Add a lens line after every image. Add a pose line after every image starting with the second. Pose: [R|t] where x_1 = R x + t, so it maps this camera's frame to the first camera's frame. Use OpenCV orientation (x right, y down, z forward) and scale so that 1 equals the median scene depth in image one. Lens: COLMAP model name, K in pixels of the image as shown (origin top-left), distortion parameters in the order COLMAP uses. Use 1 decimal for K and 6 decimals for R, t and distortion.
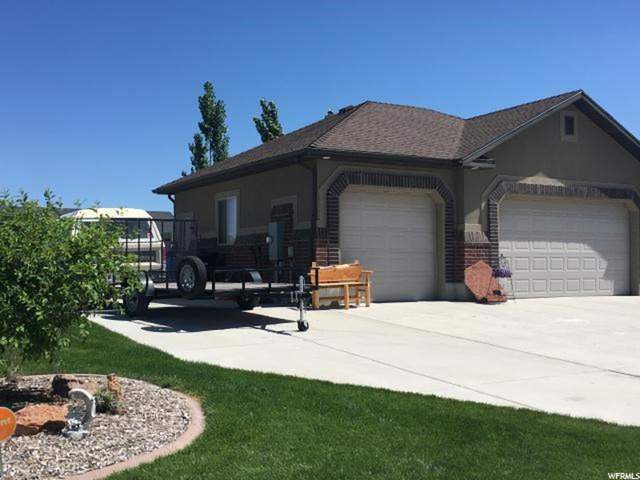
lens RADIAL K [[770.8, 0, 320.0], [0, 770.8, 240.0], [0, 0, 1]] dist [-0.004382, -0.021294]
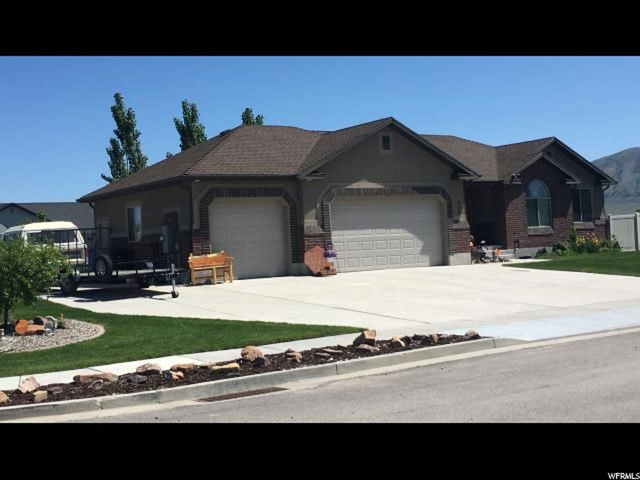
lens RADIAL K [[878.4, 0, 320.0], [0, 878.4, 240.0], [0, 0, 1]] dist [0.012090, 0.021365]
pose [[0.997537, -0.045840, 0.053099, 0.133805], [0.044444, 0.998642, 0.027177, -0.027920], [-0.054273, -0.024750, 0.998219, -0.603652]]
